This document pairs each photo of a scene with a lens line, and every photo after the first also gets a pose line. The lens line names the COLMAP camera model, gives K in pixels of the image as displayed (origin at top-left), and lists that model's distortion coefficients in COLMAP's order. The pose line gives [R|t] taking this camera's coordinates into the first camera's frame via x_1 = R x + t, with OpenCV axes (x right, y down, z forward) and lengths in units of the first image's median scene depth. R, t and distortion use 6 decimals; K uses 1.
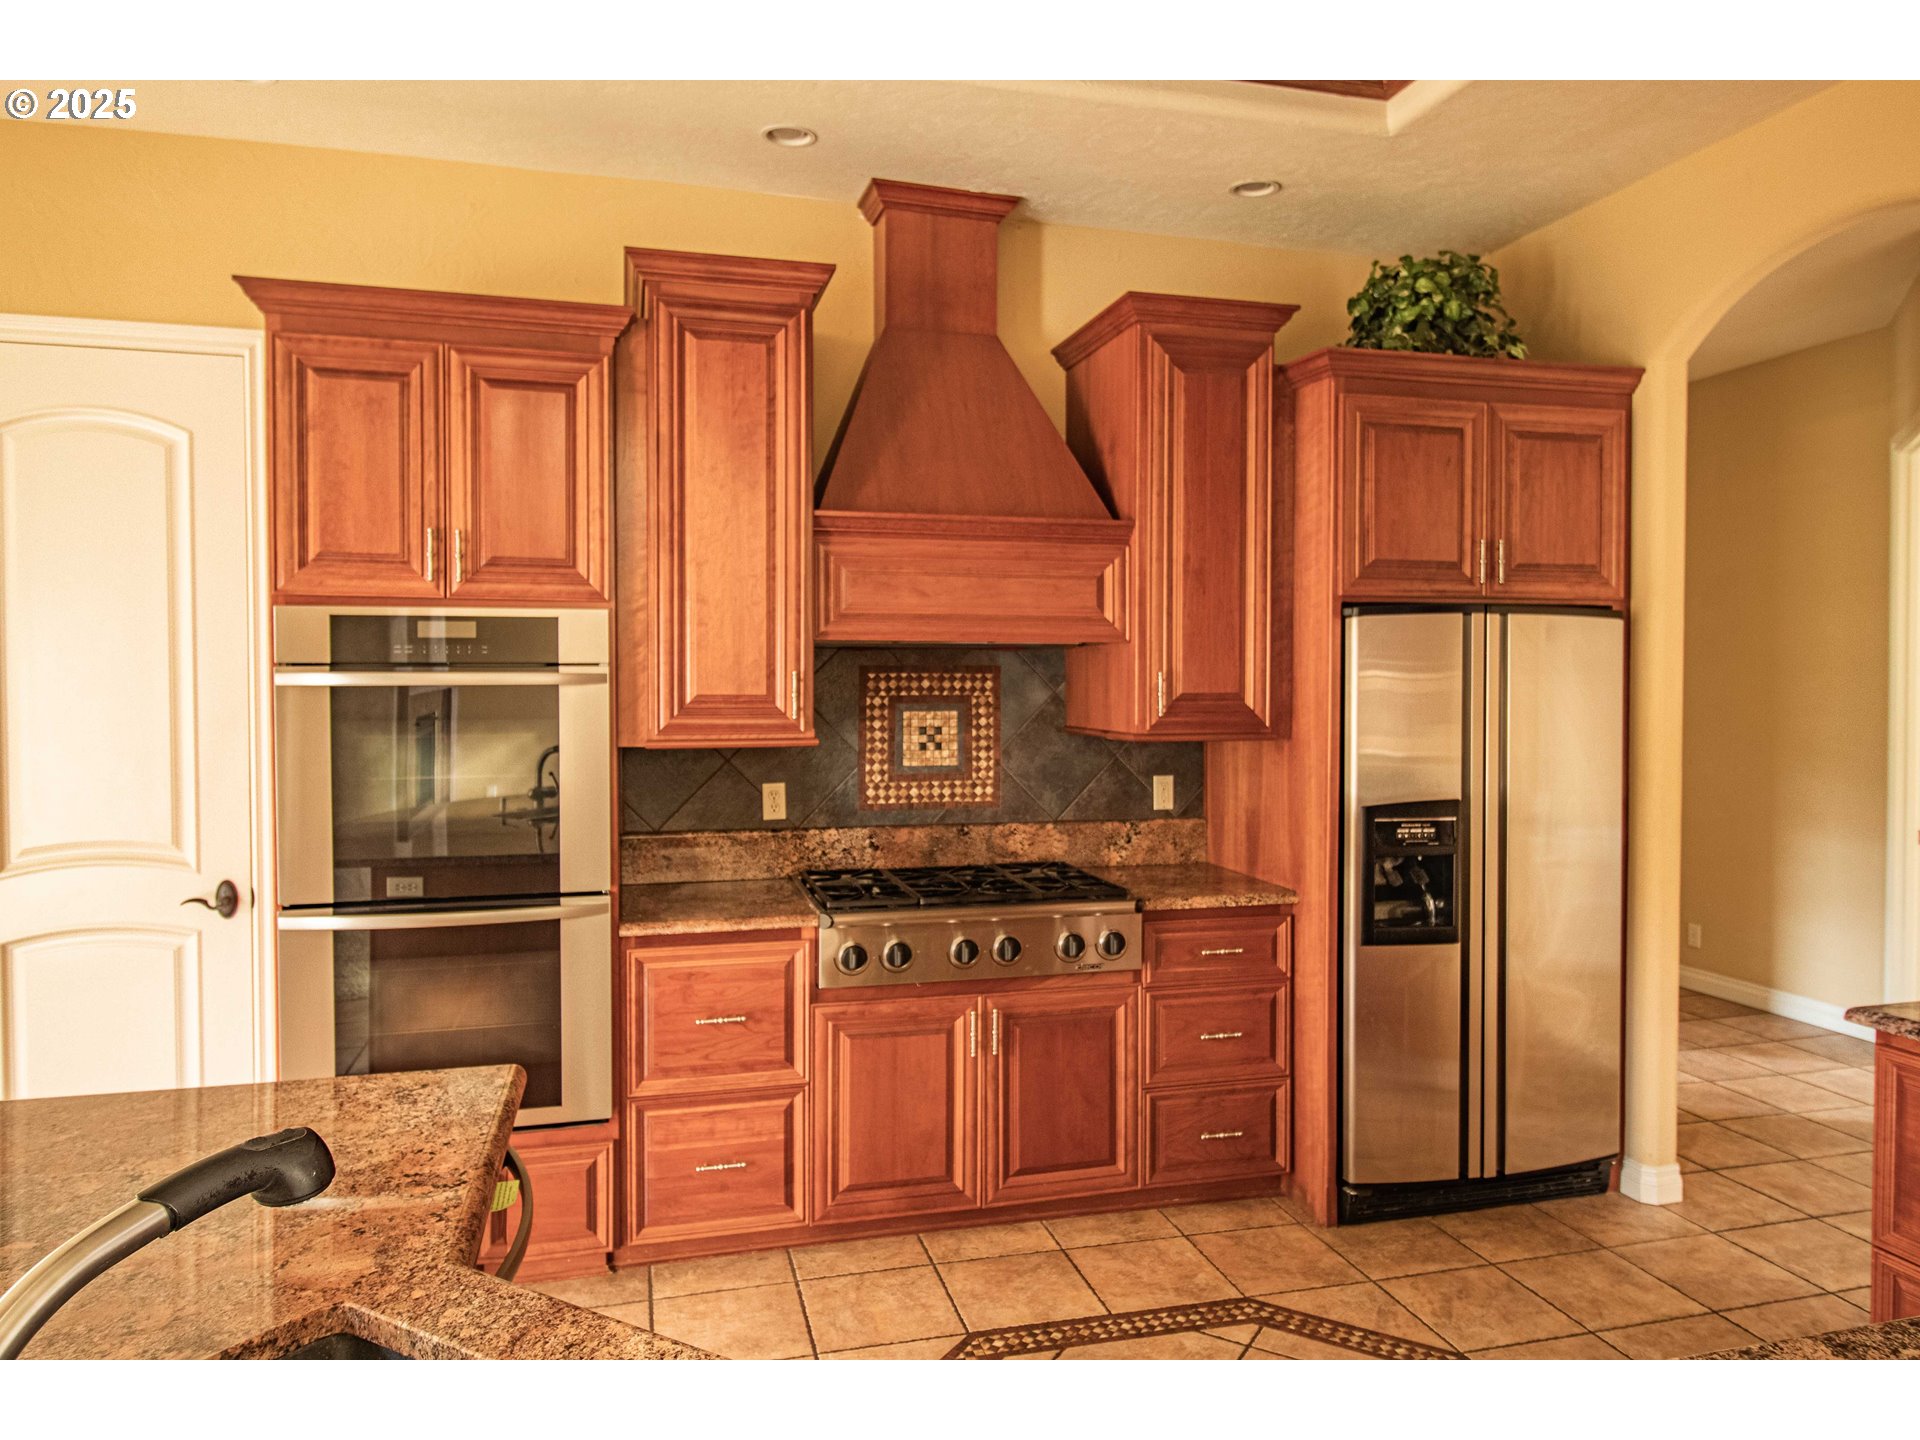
lens RADIAL K [[1261.2, 0, 962.3], [0, 1261.2, 705.9], [0, 0, 1]] dist [0.011094, 0.000965]
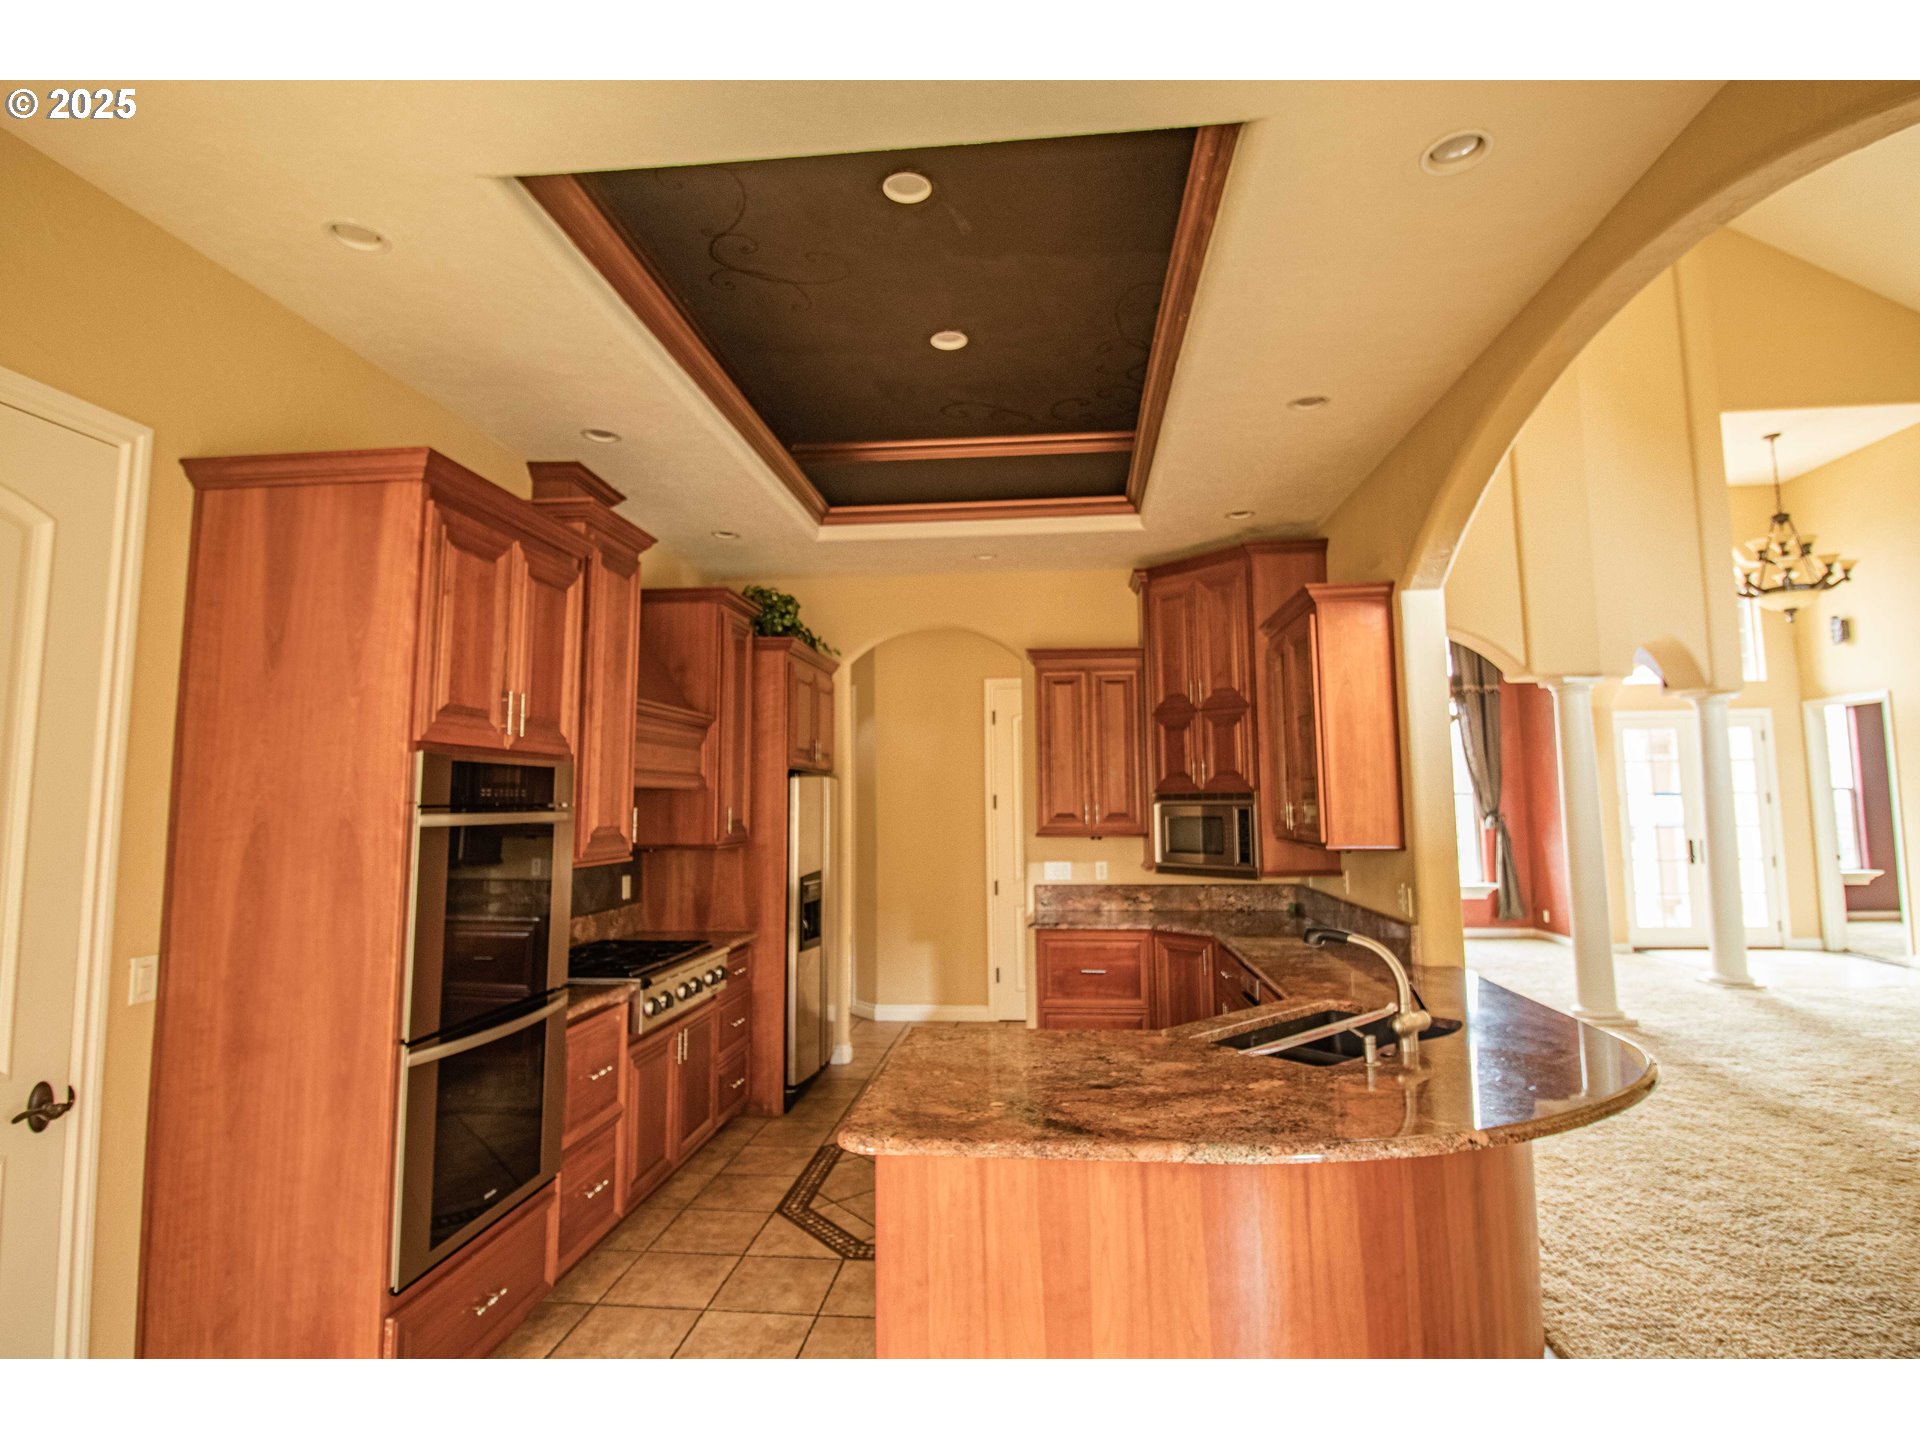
lens RADIAL K [[966.2, 0, 965.8], [0, 966.2, 705.5], [0, 0, 1]] dist [-0.011424, -0.004897]
pose [[0.352281, 0.087946, 0.931753, -1.101123], [0.034615, 0.993669, -0.106878, -0.014285], [-0.935254, 0.069903, 0.347006, 0.281663]]
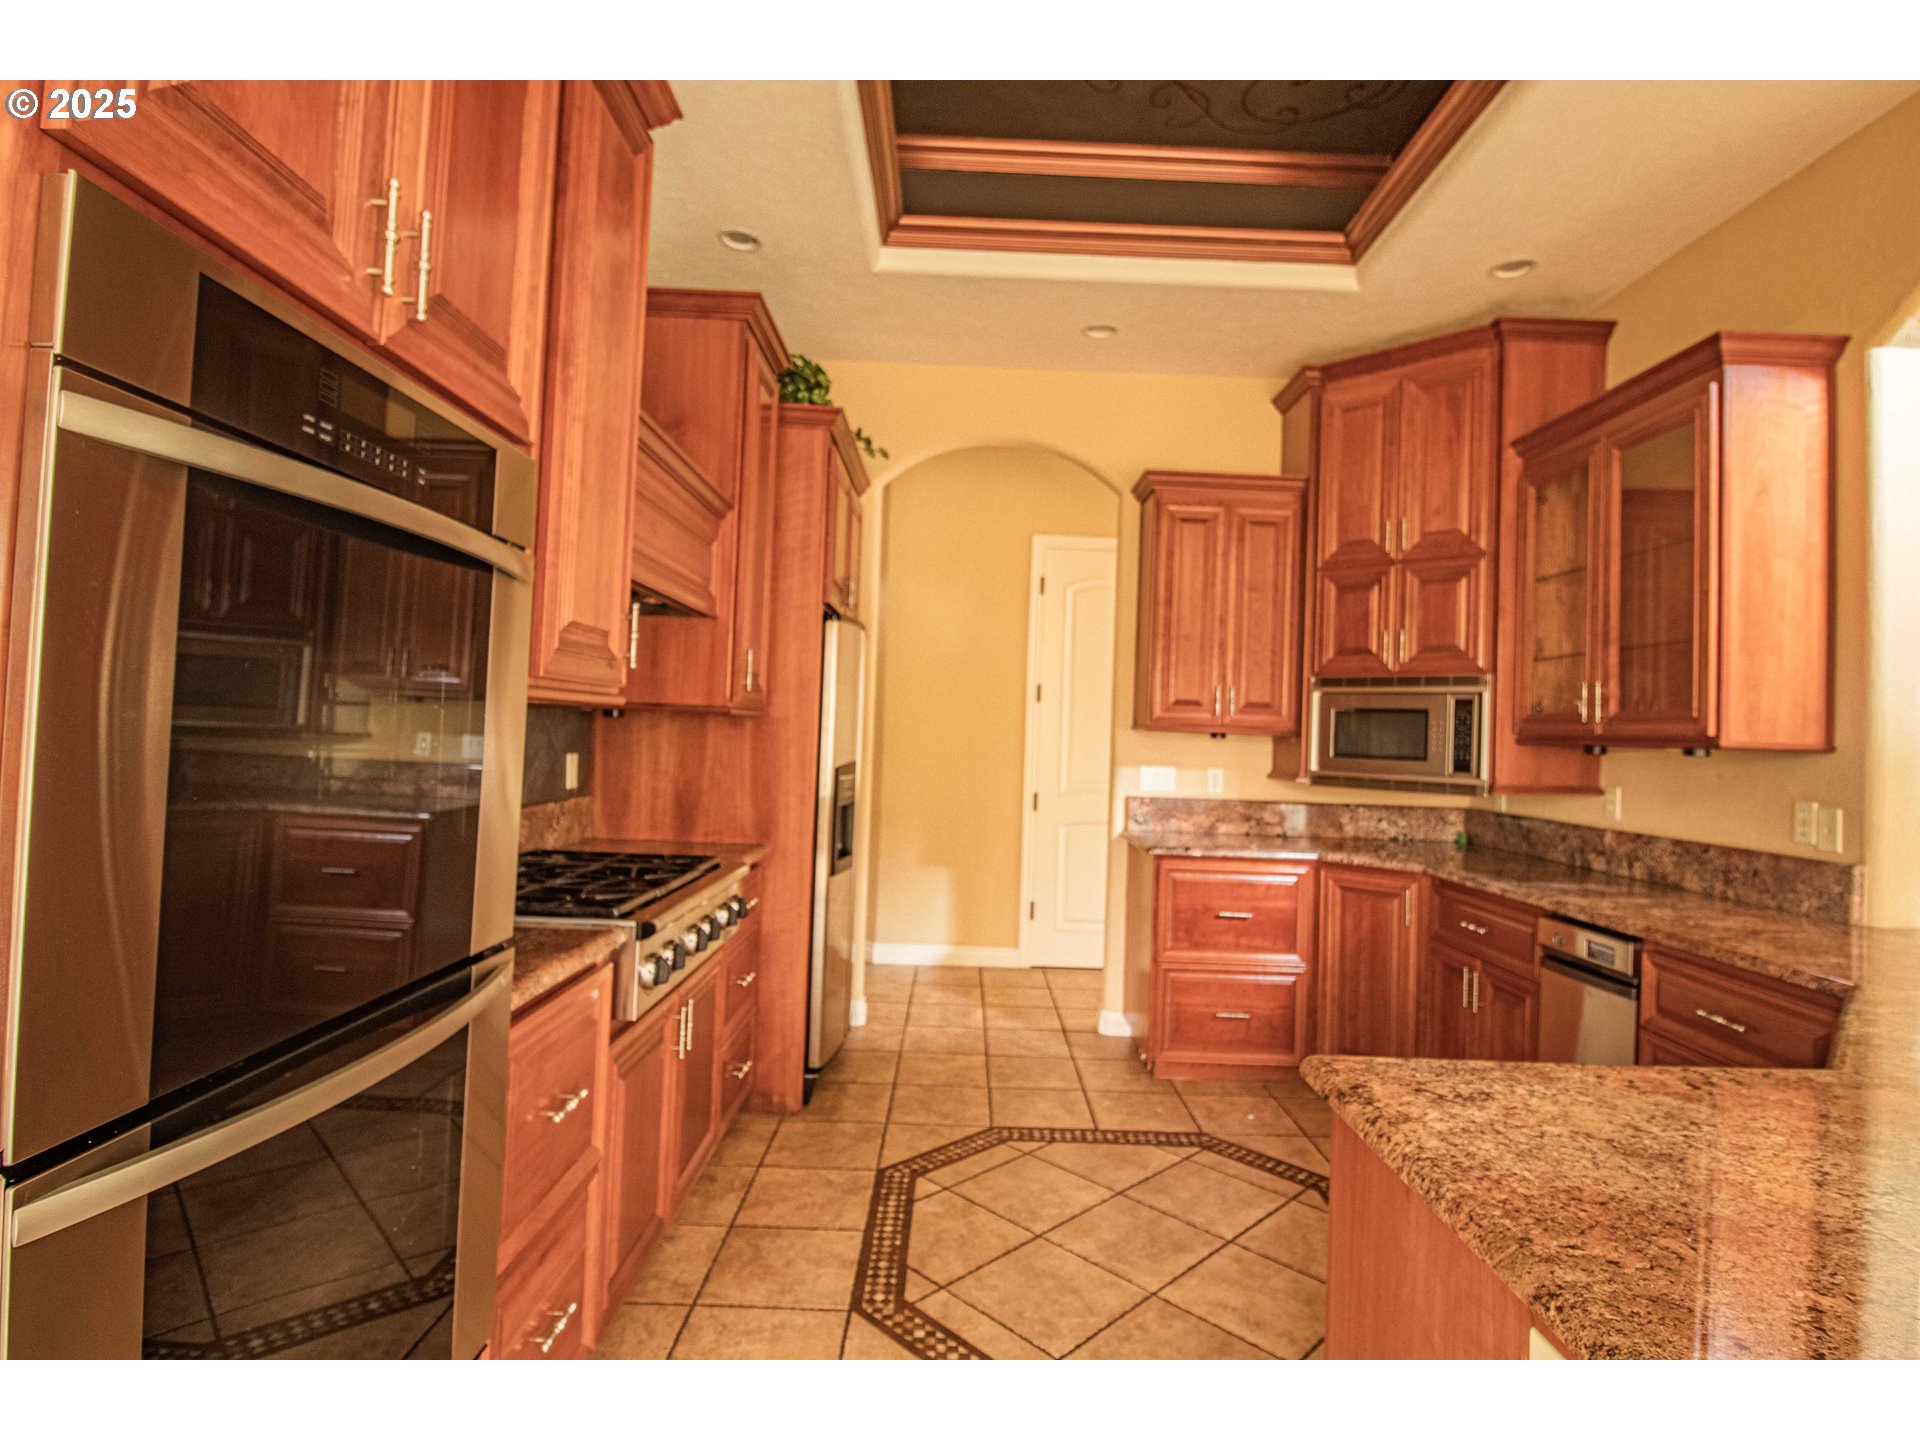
lens RADIAL K [[966.2, 0, 964.9], [0, 966.2, 709.6], [0, 0, 1]] dist [-0.011424, -0.004897]
pose [[0.253942, 0.029942, 0.966756, -0.682458], [-0.010026, 0.999549, -0.028324, 0.053861], [-0.967167, -0.002500, 0.254128, 0.710565]]
